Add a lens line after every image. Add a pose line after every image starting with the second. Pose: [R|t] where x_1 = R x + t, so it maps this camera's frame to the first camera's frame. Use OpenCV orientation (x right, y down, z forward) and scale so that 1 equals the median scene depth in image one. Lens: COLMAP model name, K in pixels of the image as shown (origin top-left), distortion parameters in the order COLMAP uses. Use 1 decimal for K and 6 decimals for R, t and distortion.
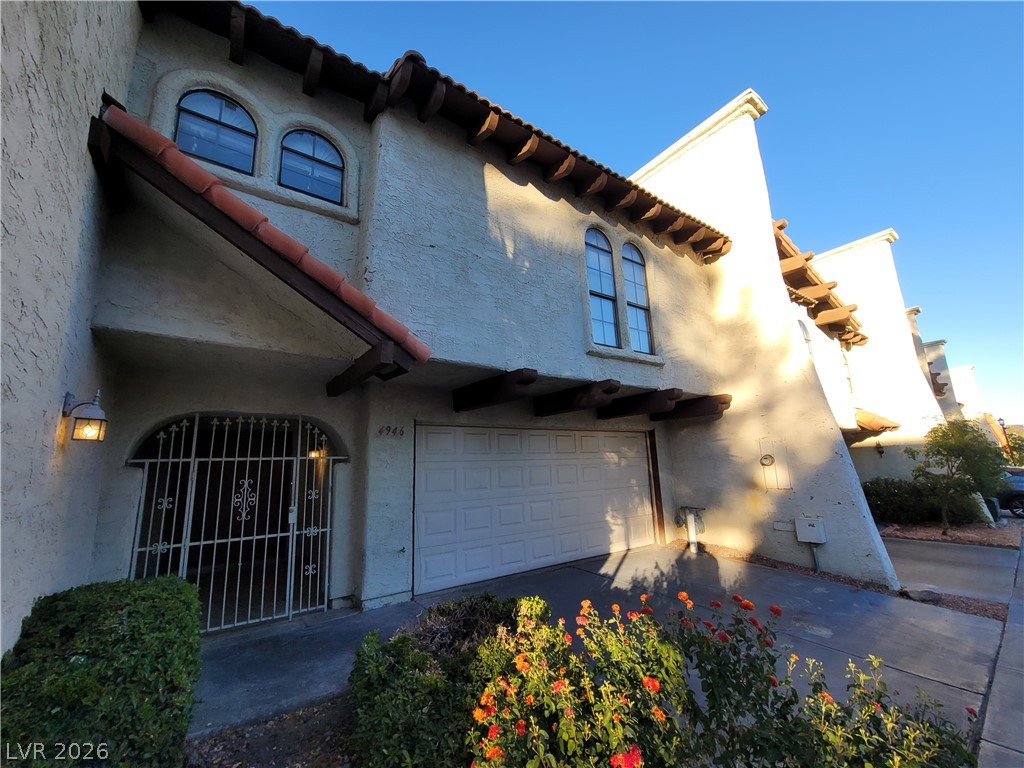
lens RADIAL K [[419.3, 0, 513.2], [0, 419.3, 384.3], [0, 0, 1]] dist [-0.005197, 0.000822]
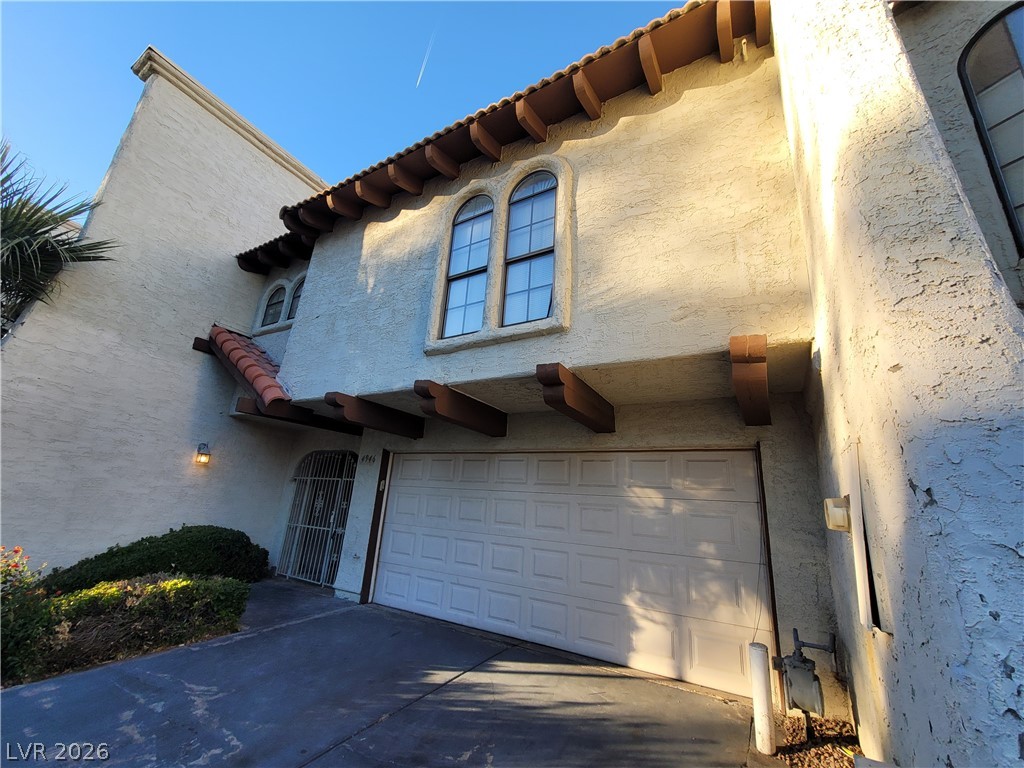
lens RADIAL K [[419.3, 0, 513.2], [0, 419.3, 384.3], [0, 0, 1]] dist [-0.005197, 0.000822]
pose [[0.396076, -0.203585, -0.895364, 1.039757], [0.098360, 0.978907, -0.179070, 0.157947], [0.912934, -0.017143, 0.407746, 0.872060]]
